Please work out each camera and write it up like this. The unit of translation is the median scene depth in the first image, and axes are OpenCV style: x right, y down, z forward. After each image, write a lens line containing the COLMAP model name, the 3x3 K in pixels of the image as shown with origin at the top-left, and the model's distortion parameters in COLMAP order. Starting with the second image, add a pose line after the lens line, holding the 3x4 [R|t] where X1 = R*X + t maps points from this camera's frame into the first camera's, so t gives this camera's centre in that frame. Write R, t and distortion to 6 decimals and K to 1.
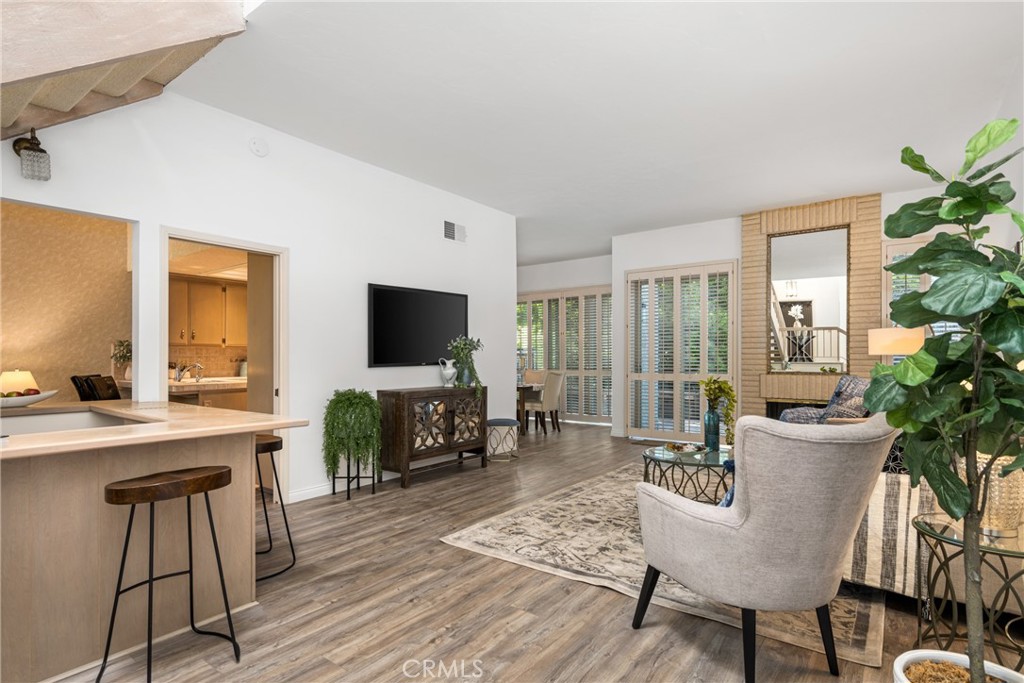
lens RADIAL K [[528.0, 0, 513.7], [0, 528.0, 356.9], [0, 0, 1]] dist [-0.002340, -0.000713]
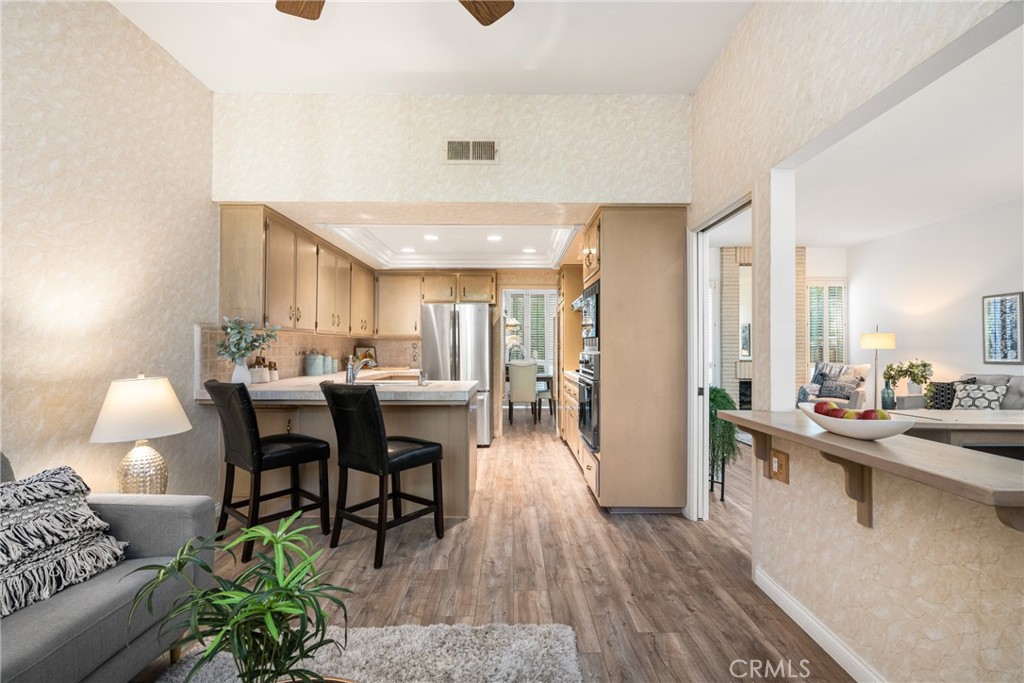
lens RADIAL K [[464.9, 0, 512.0], [0, 464.9, 341.5], [0, 0, 1]] dist [0.001343, 0.000230]
pose [[0.793522, 0.013621, 0.608389, -0.759361], [-0.005794, 0.999873, -0.014829, -0.001019], [-0.608514, 0.008242, 0.793500, 0.382669]]
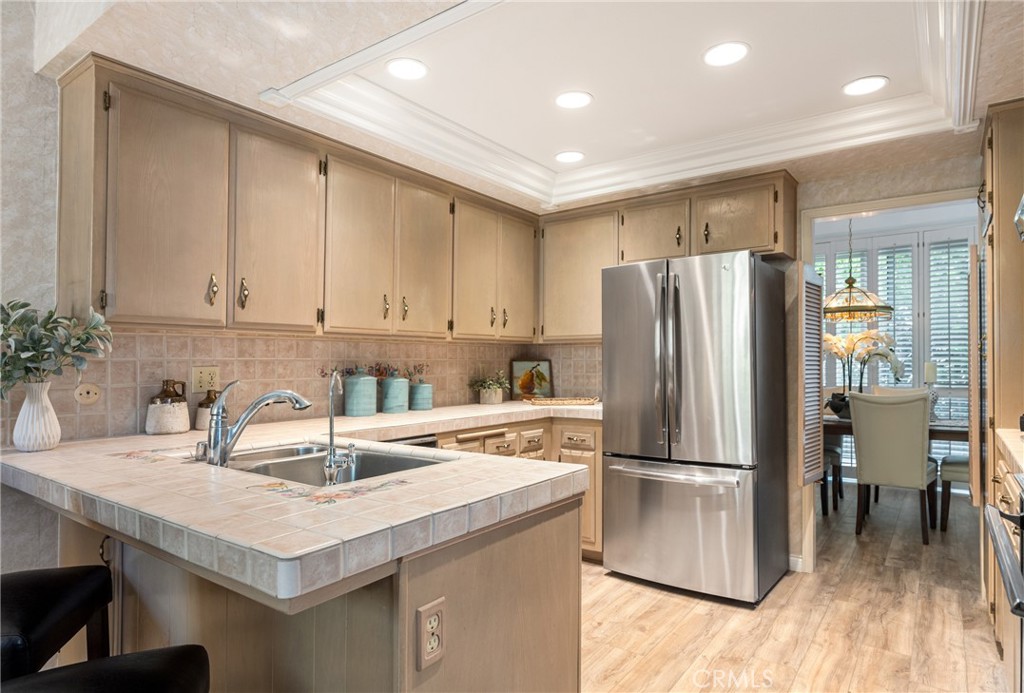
lens RADIAL K [[590.3, 0, 506.3], [0, 590.3, 357.0], [0, 0, 1]] dist [0.002786, -0.000290]
pose [[0.999928, -0.002401, 0.011791, -0.459135], [0.002495, 0.999966, -0.007900, -0.000285], [-0.011772, 0.007929, 0.999899, 0.652149]]
